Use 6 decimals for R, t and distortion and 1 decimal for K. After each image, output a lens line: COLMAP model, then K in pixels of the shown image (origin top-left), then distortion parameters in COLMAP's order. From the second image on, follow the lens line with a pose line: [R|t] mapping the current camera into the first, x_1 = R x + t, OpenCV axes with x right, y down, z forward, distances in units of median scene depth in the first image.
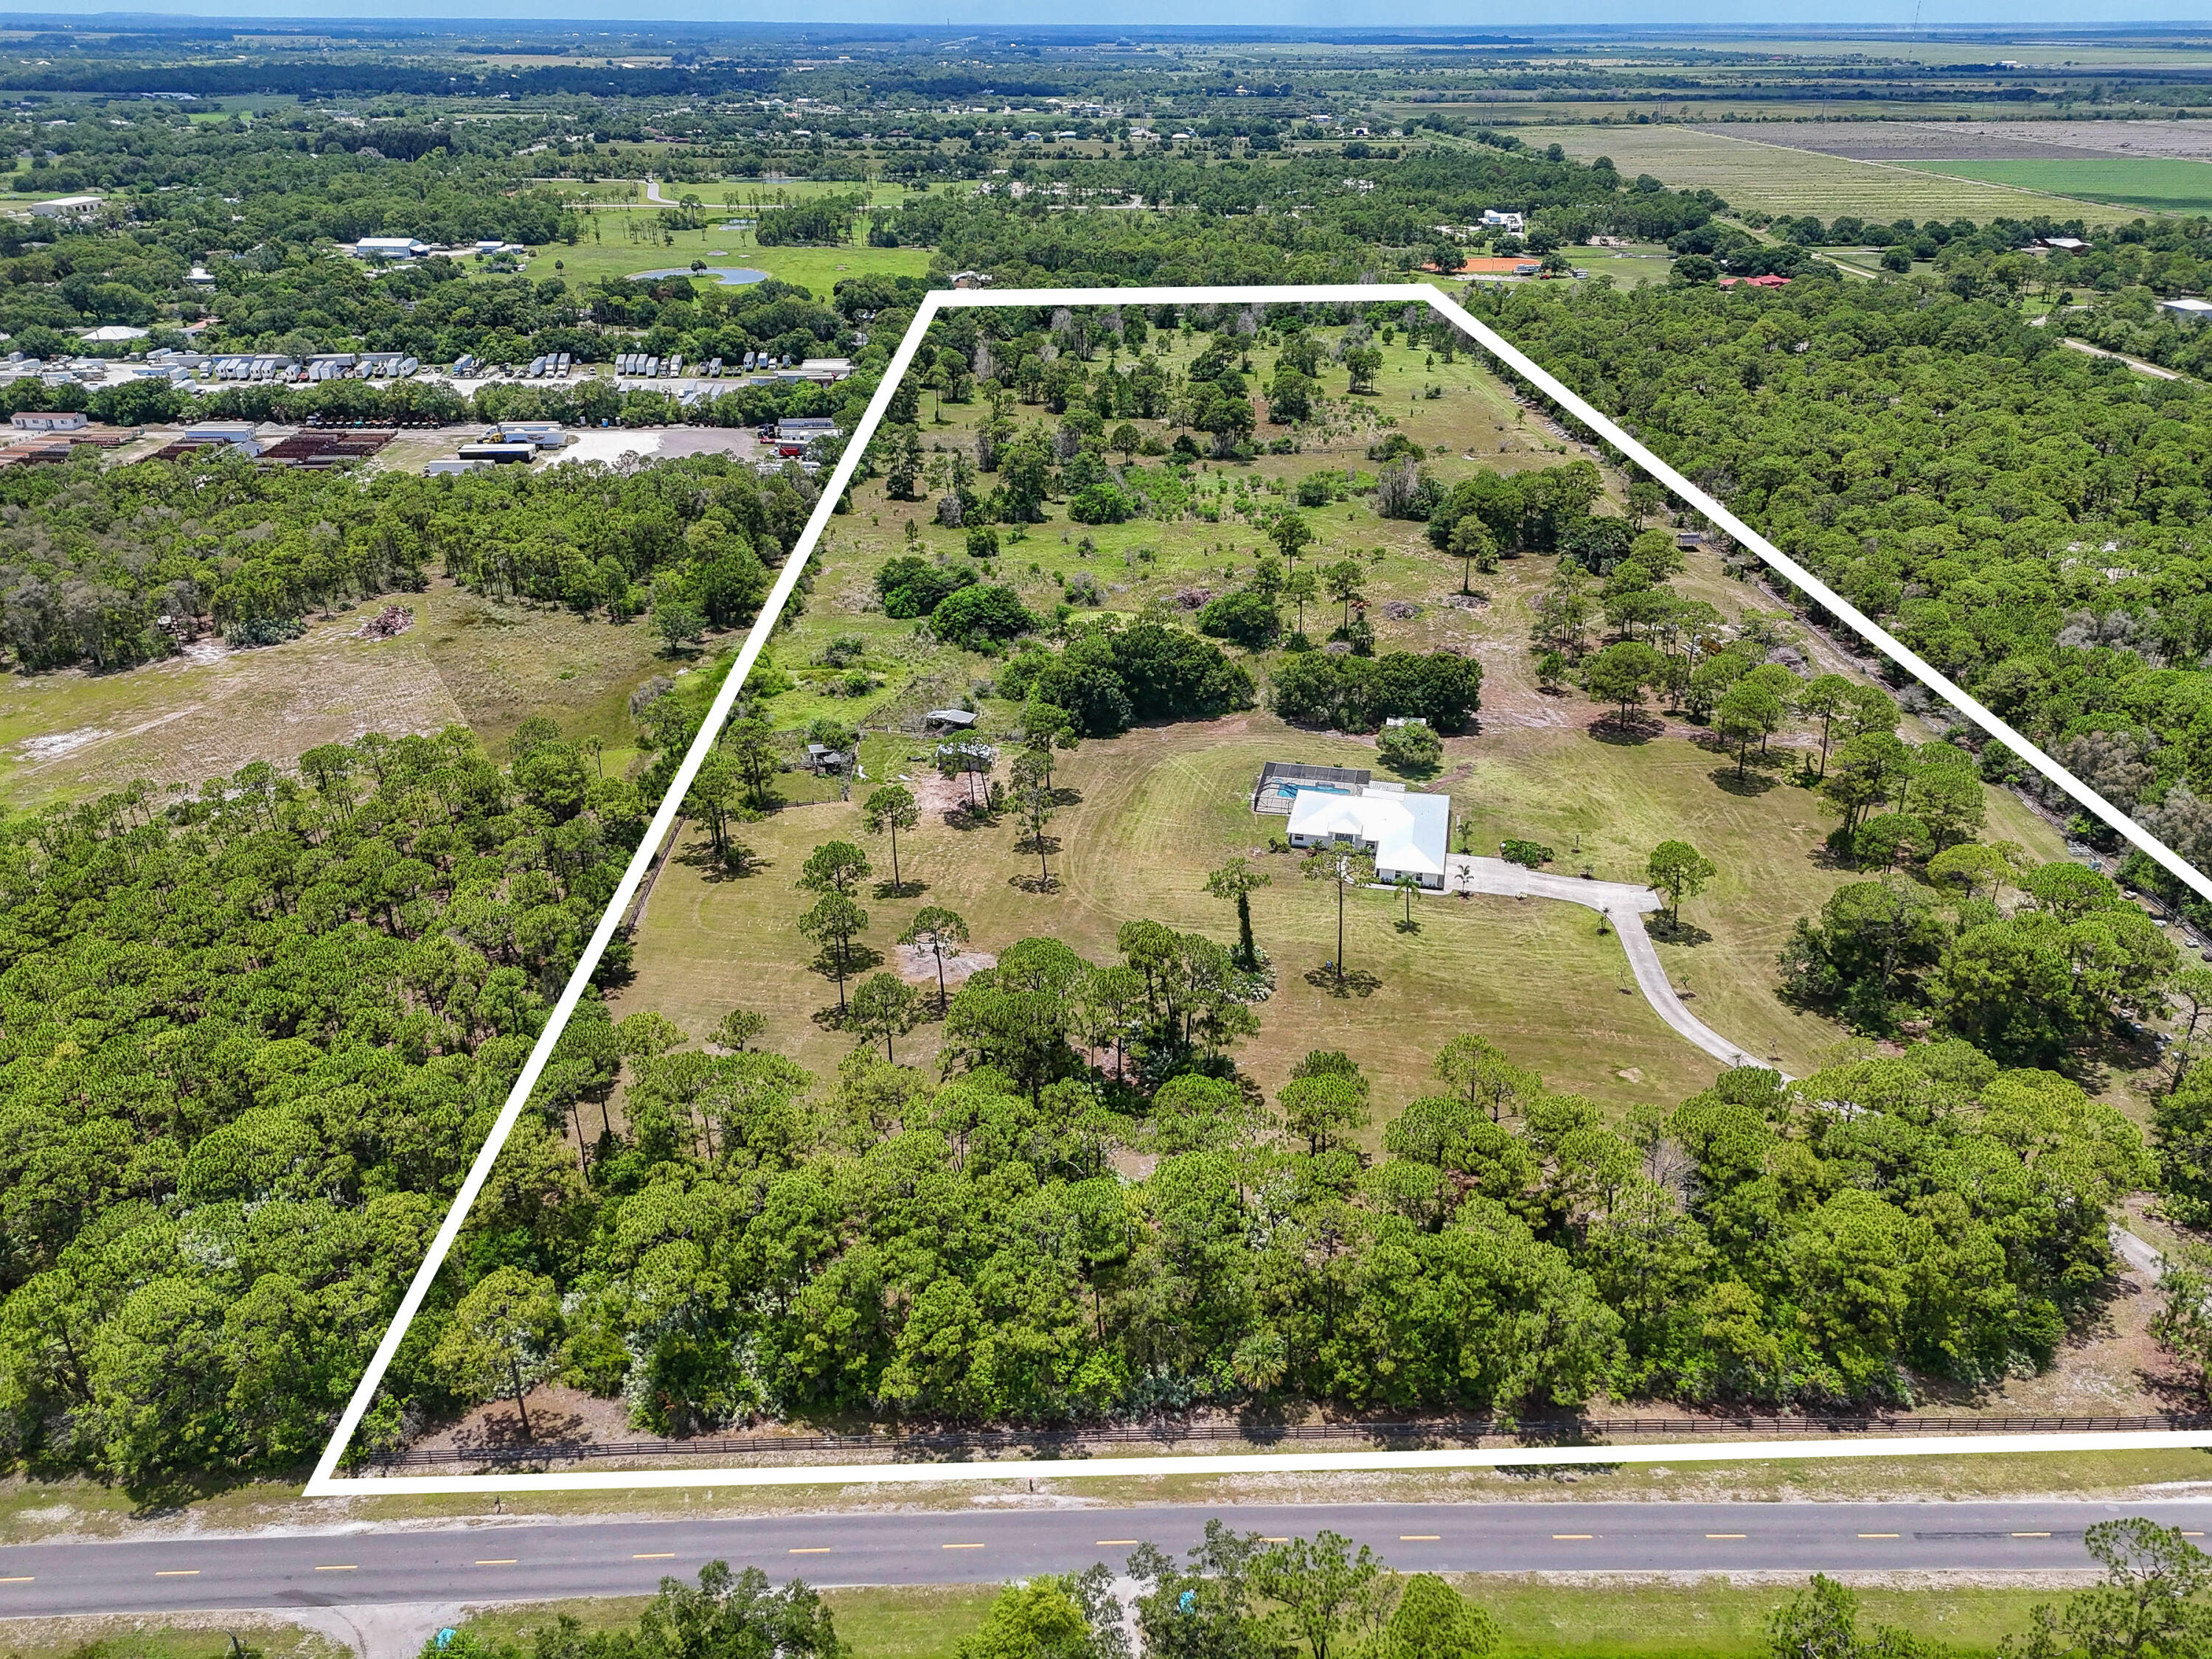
lens RADIAL K [[1628.1, 0, 1106.0], [0, 1628.1, 829.5], [0, 0, 1]] dist [0.057402, -0.038127]
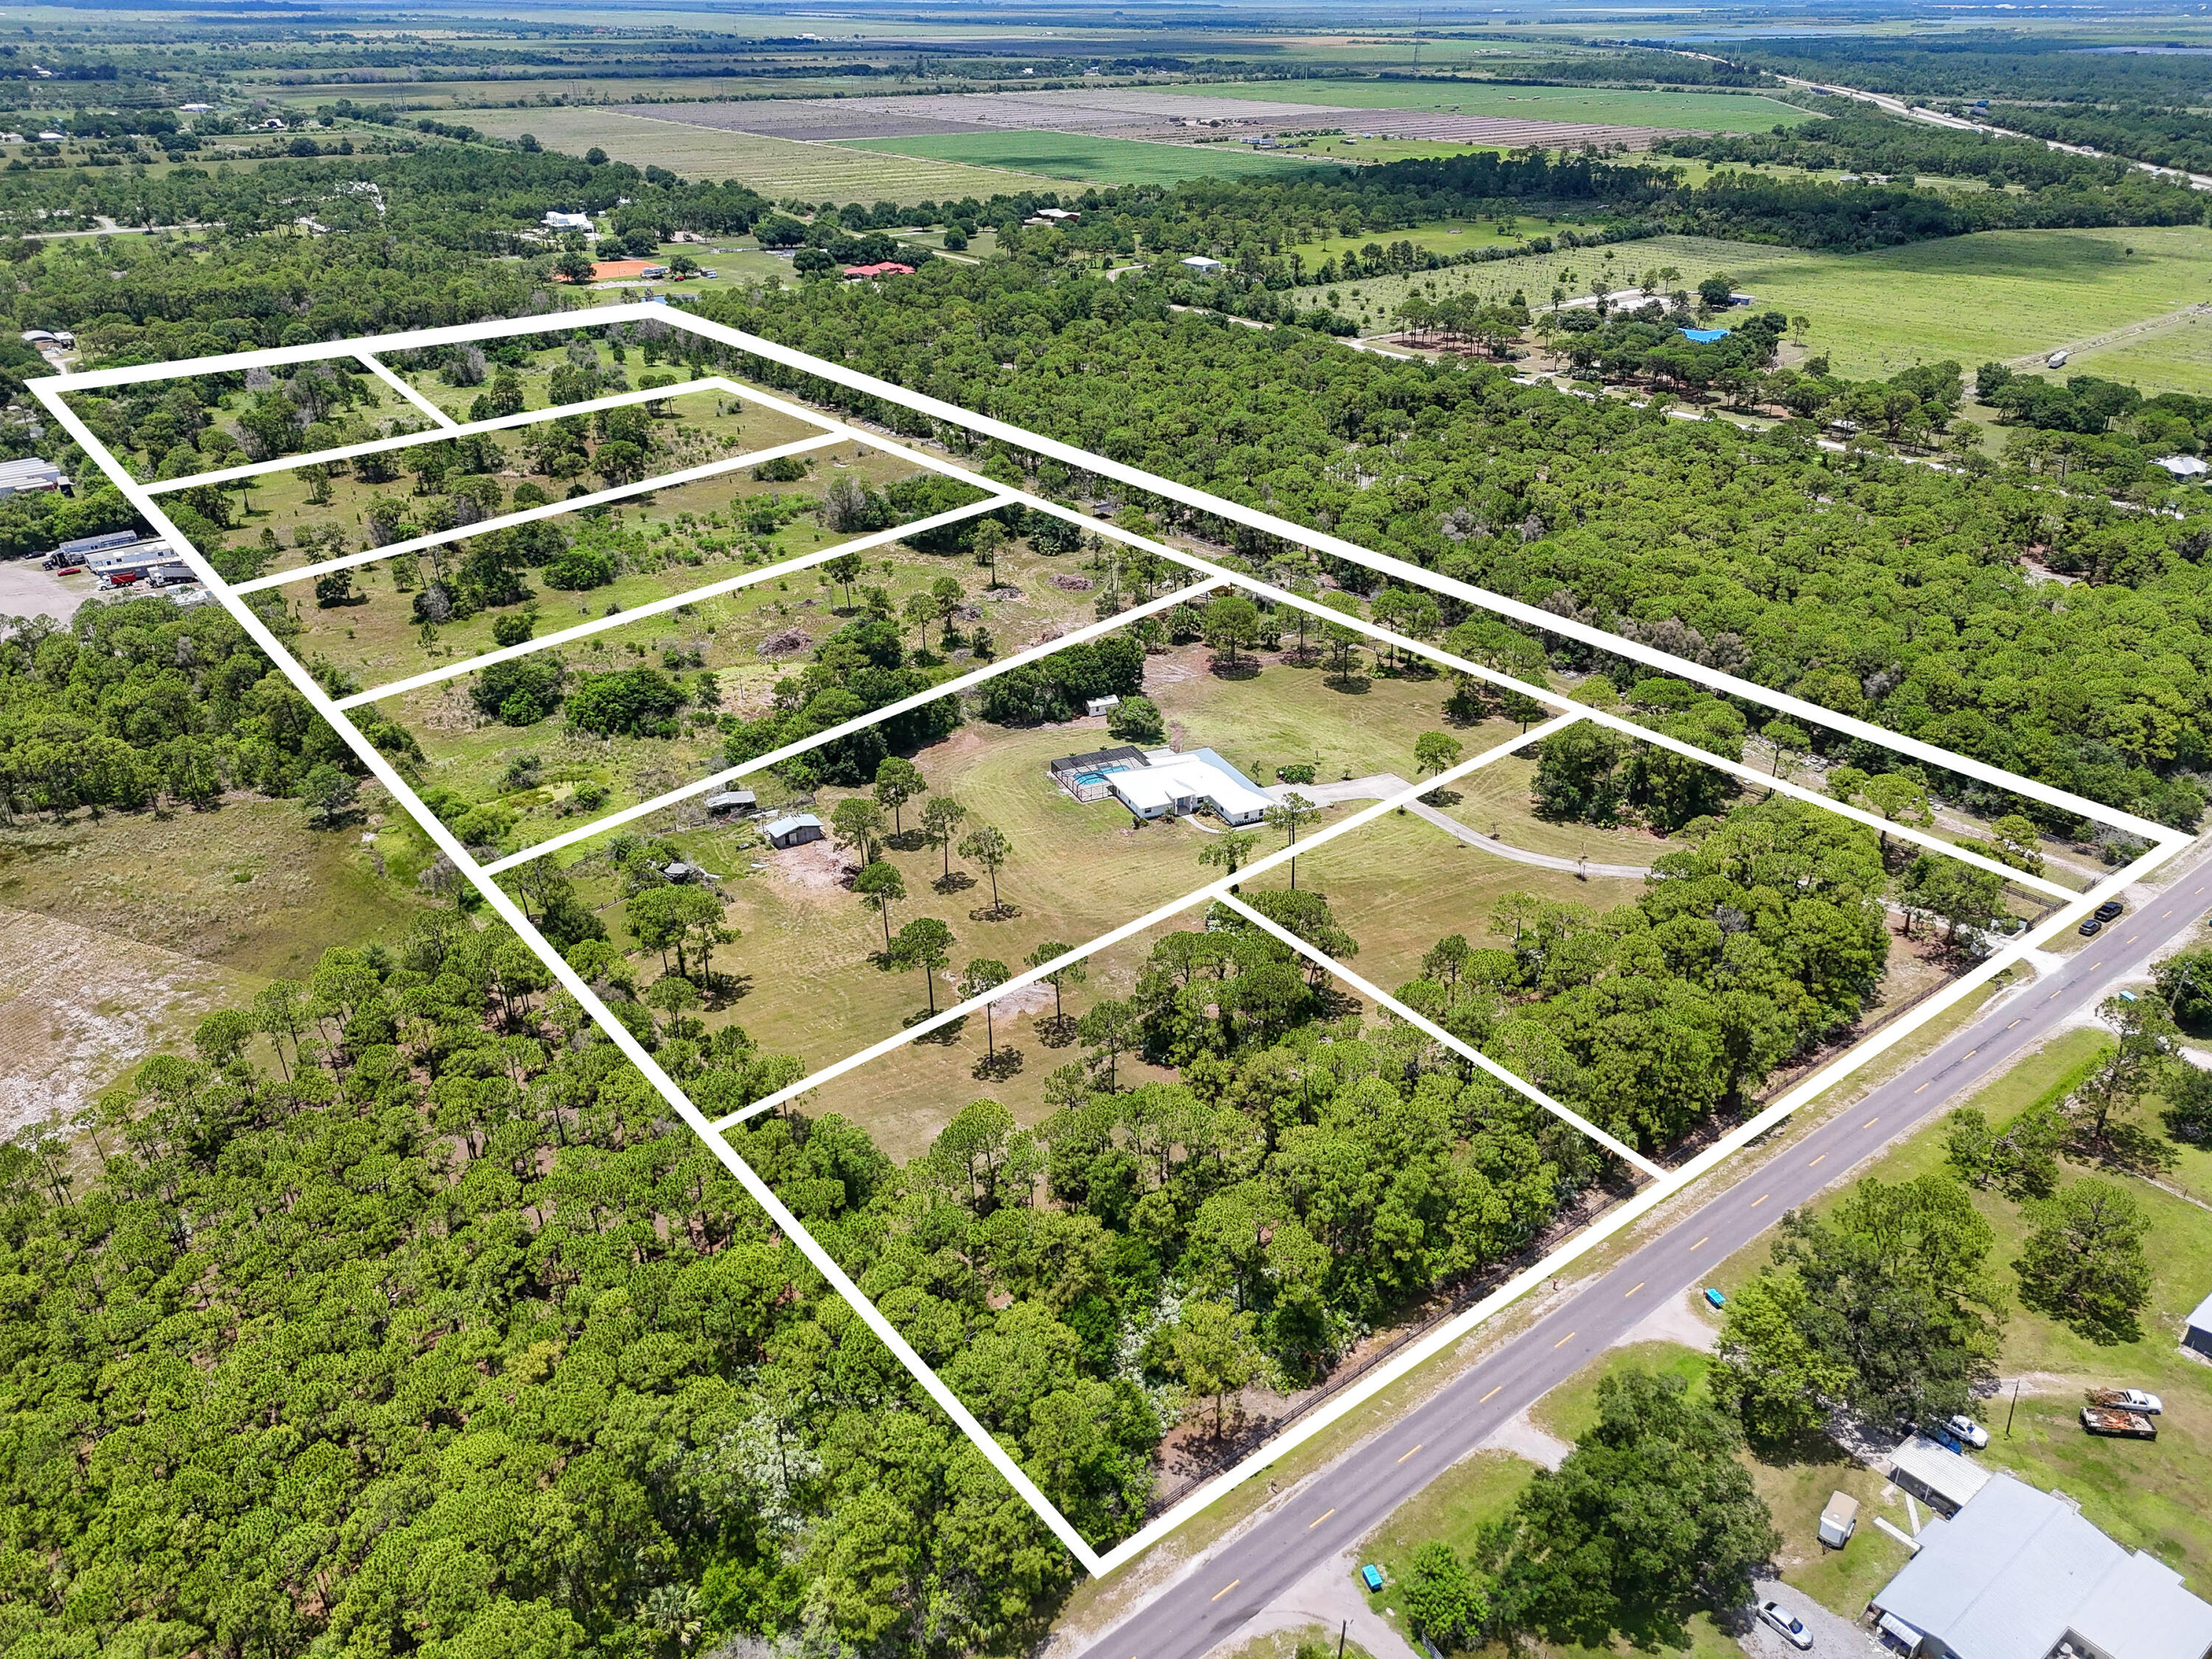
lens RADIAL K [[1625.6, 0, 1109.8], [0, 1625.6, 832.2], [0, 0, 1]] dist [0.086880, -0.086129]
pose [[0.797913, -0.274644, 0.536568, -0.460197], [0.265201, 0.959335, 0.096667, -0.086443], [-0.541297, 0.065167, 0.838302, 0.027560]]
